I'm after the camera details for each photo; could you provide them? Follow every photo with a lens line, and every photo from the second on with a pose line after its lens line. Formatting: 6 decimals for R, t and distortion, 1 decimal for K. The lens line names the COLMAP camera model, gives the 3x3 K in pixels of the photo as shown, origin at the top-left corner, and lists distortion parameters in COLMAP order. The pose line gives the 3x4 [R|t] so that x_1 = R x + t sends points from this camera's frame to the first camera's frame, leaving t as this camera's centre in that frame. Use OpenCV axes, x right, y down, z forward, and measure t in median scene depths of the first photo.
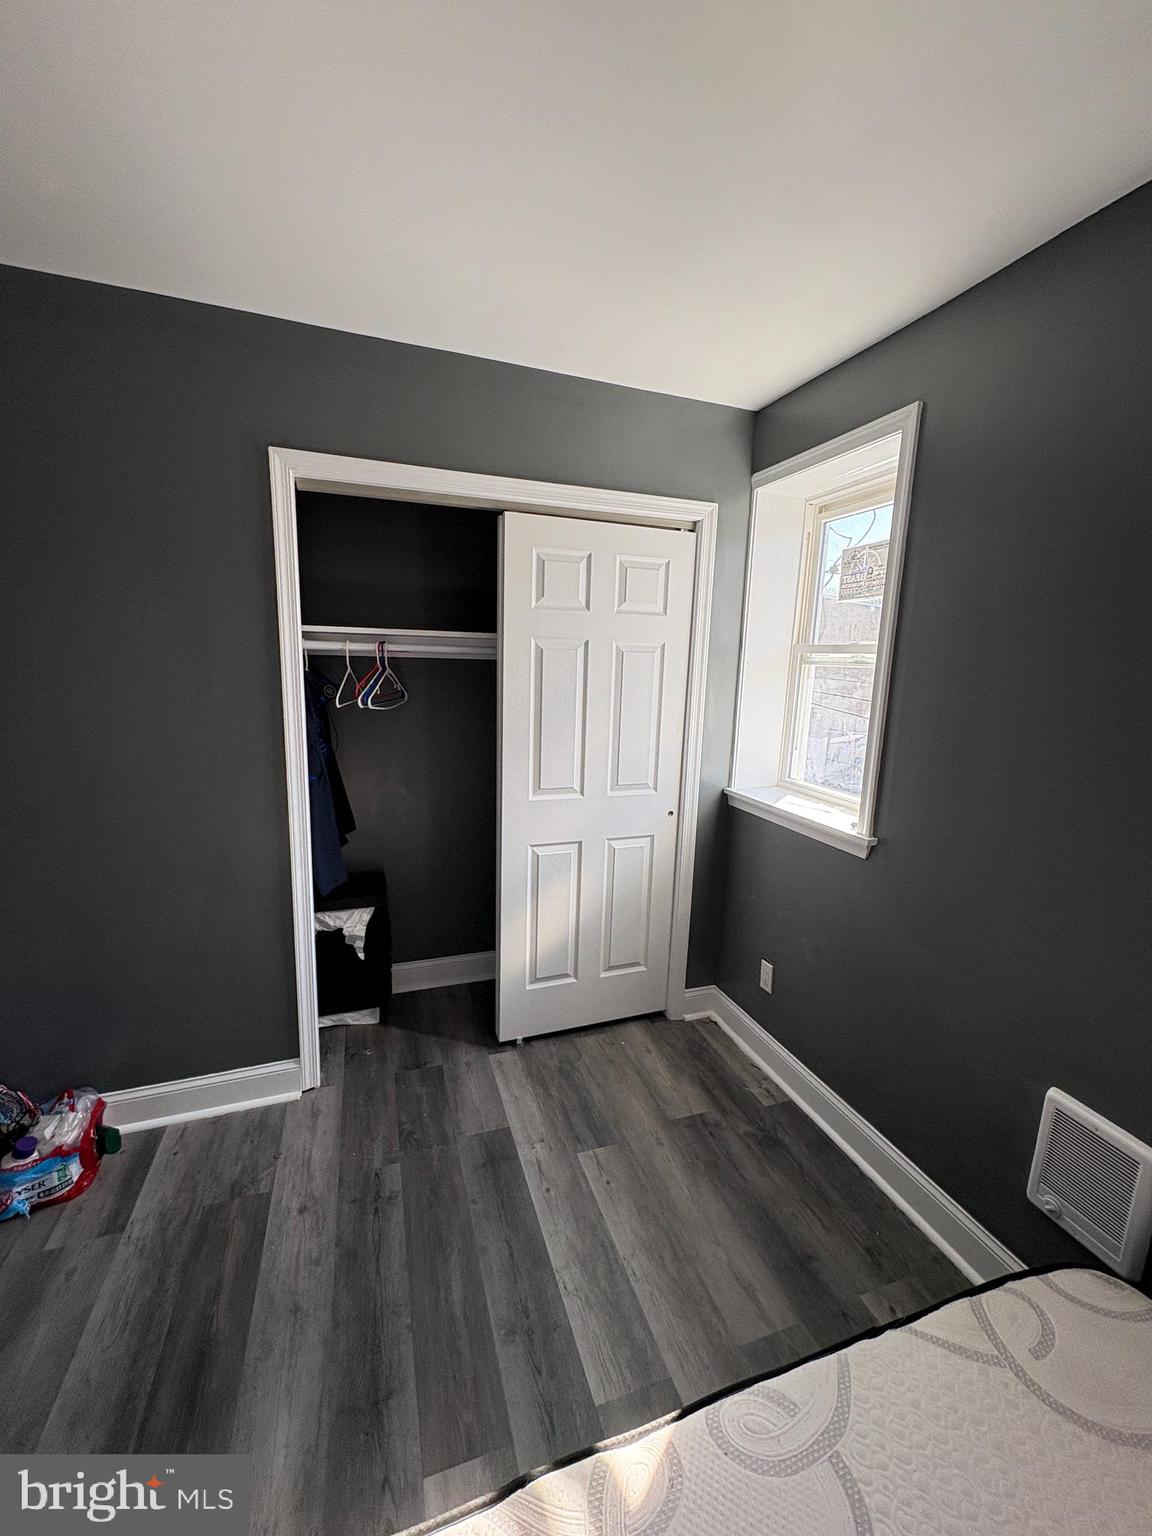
lens RADIAL K [[610.7, 0, 576.2], [0, 610.7, 768.0], [0, 0, 1]] dist [0.000385, -0.000481]
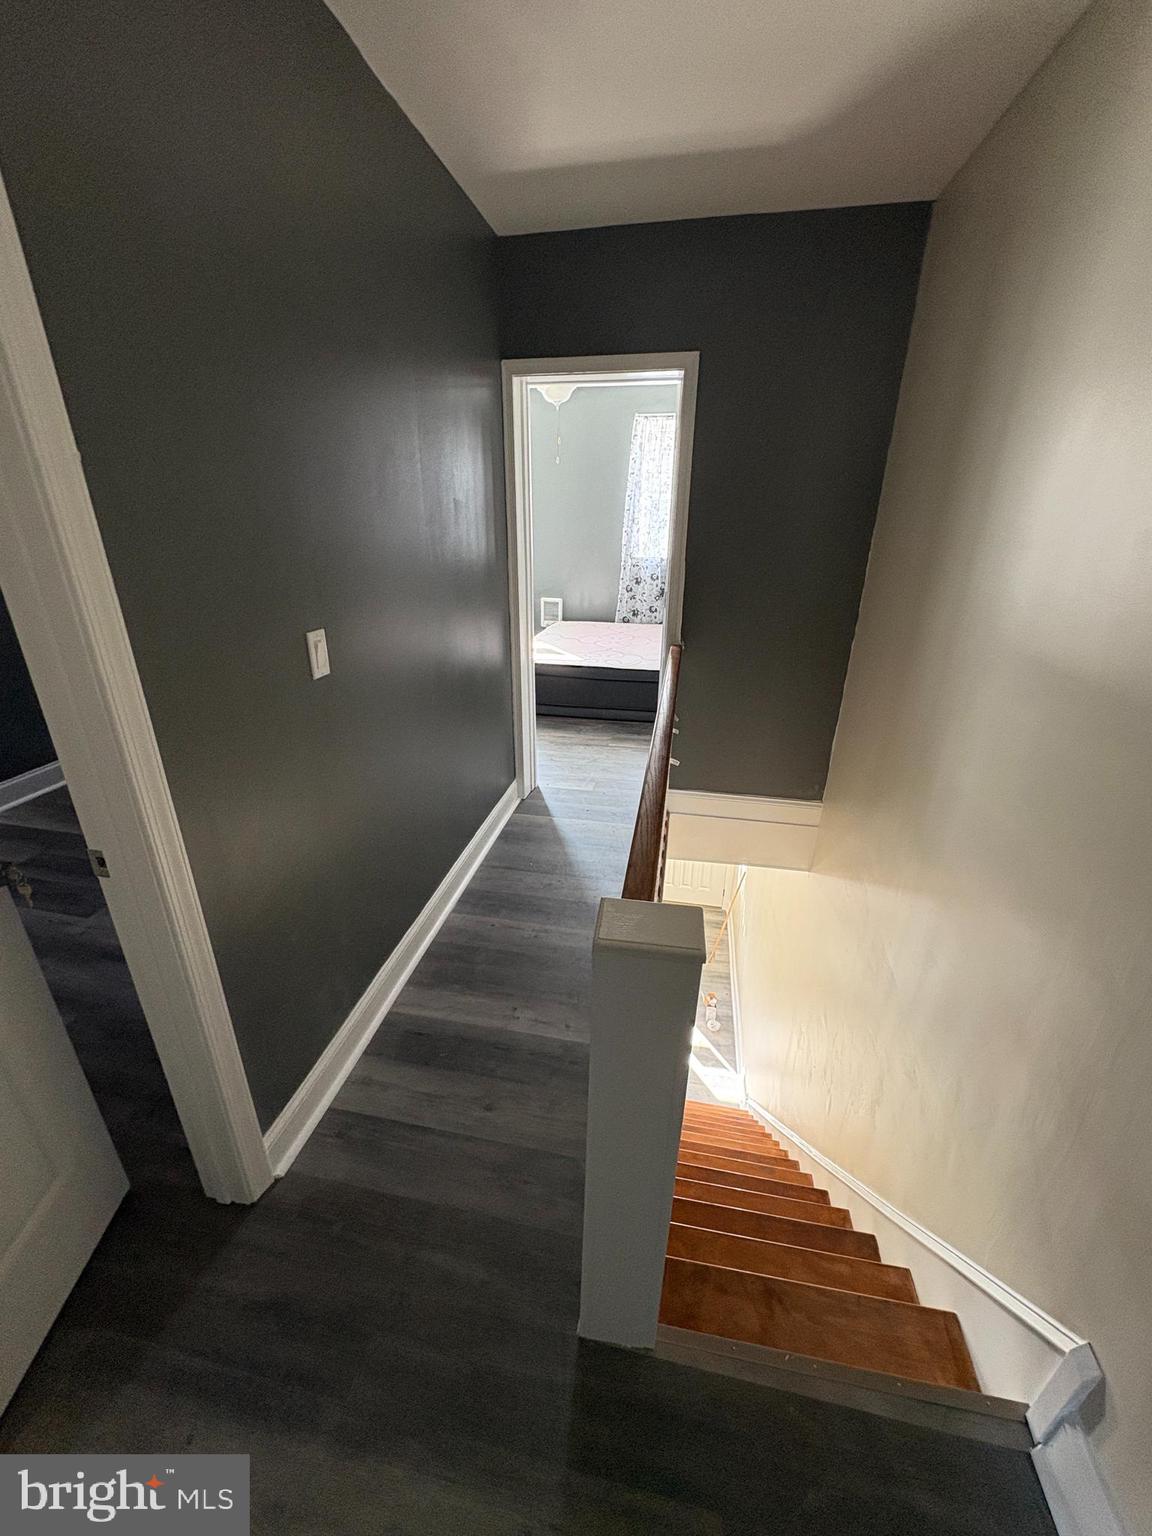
lens RADIAL K [[610.7, 0, 579.6], [0, 610.7, 766.3], [0, 0, 1]] dist [0.000385, -0.000481]
pose [[0.498890, -0.362325, 0.787292, -1.859568], [0.155983, 0.931120, 0.329673, 0.144168], [-0.852512, -0.041667, 0.521044, -0.991065]]
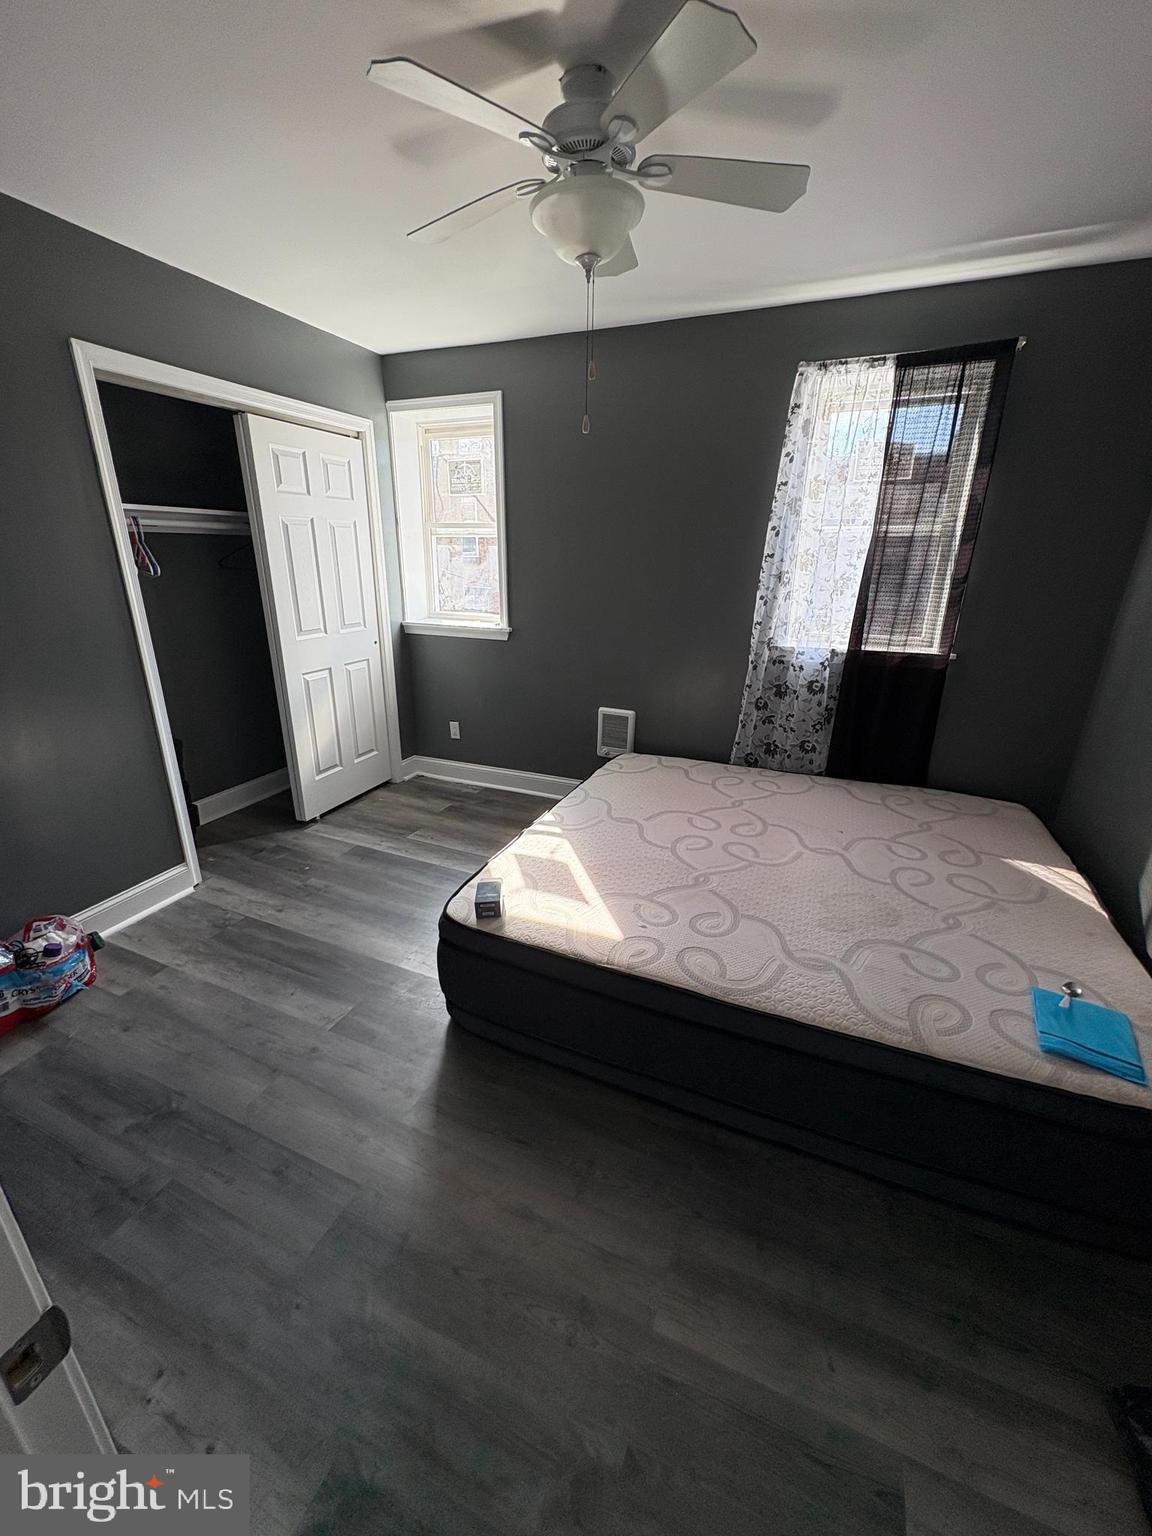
lens RADIAL K [[610.7, 0, 574.1], [0, 610.7, 769.5], [0, 0, 1]] dist [0.000385, -0.000481]
pose [[0.673865, -0.269484, 0.687957, -0.676931], [0.137184, 0.960557, 0.241892, 0.084591], [-0.726007, -0.068626, 0.684254, -0.415278]]
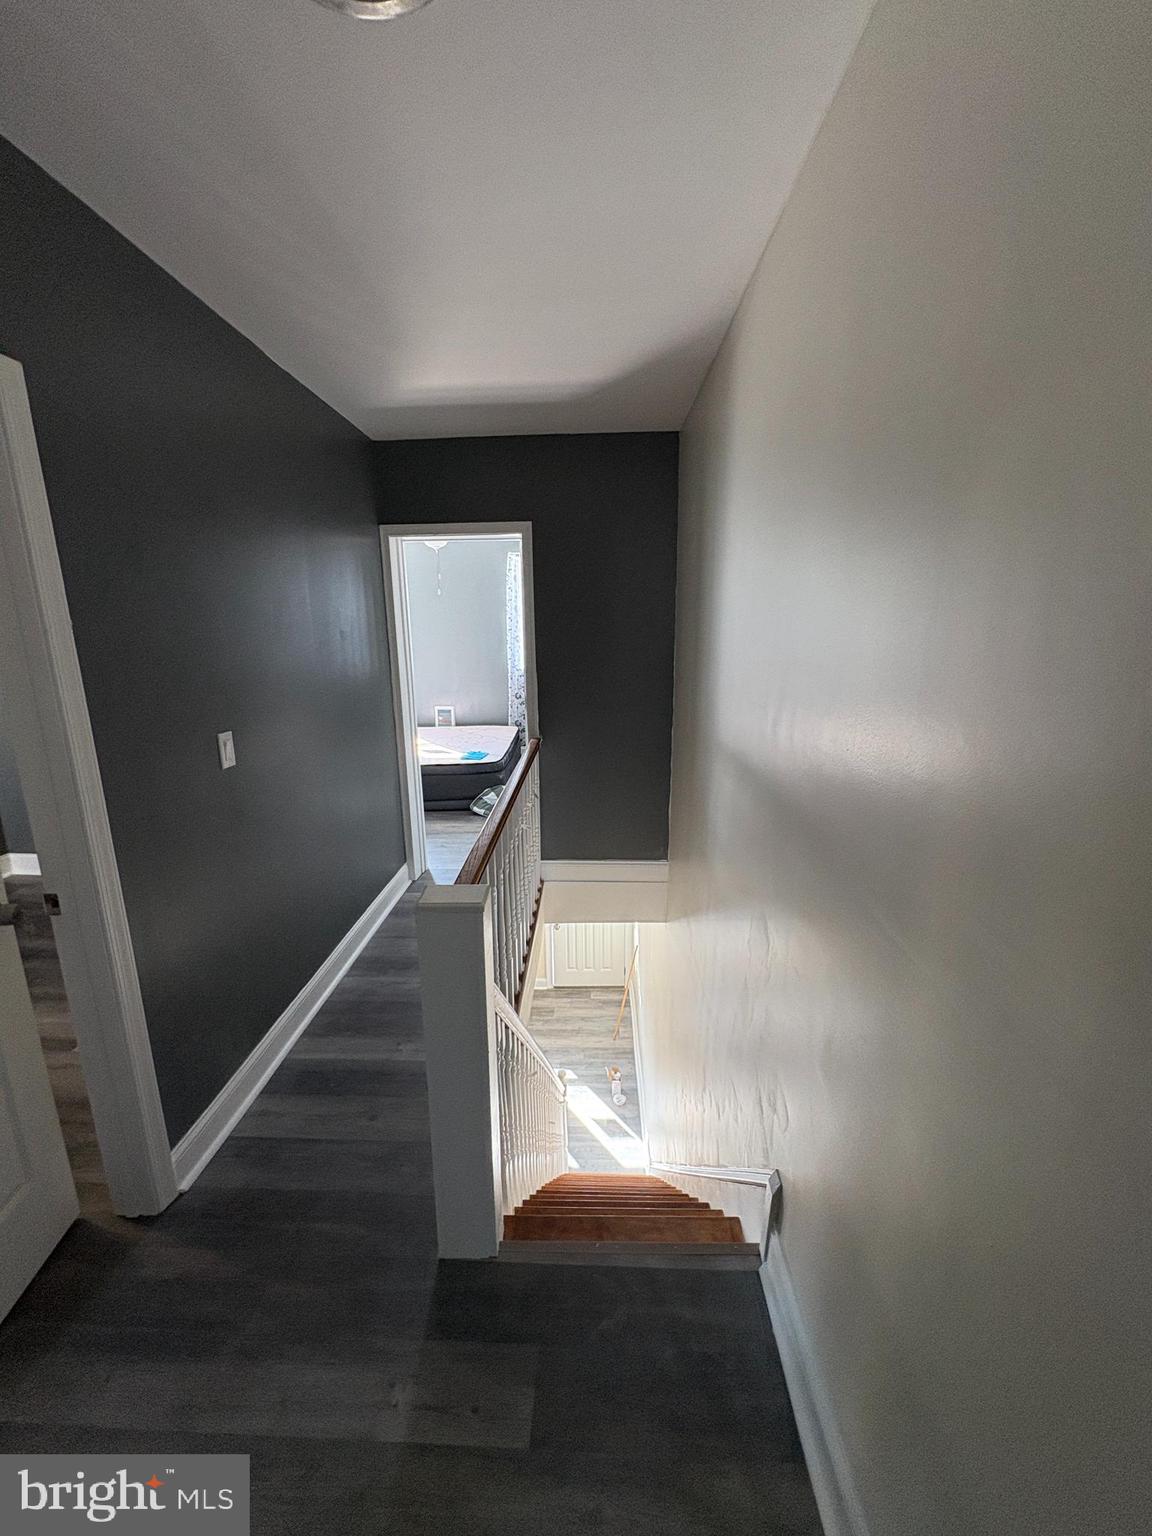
lens RADIAL K [[610.7, 0, 580.5], [0, 610.7, 771.5], [0, 0, 1]] dist [0.000385, -0.000481]
pose [[0.360410, -0.254166, 0.897499, -2.036326], [0.180222, 0.963007, 0.200345, 0.150407], [-0.915218, 0.089543, 0.392884, -1.193578]]
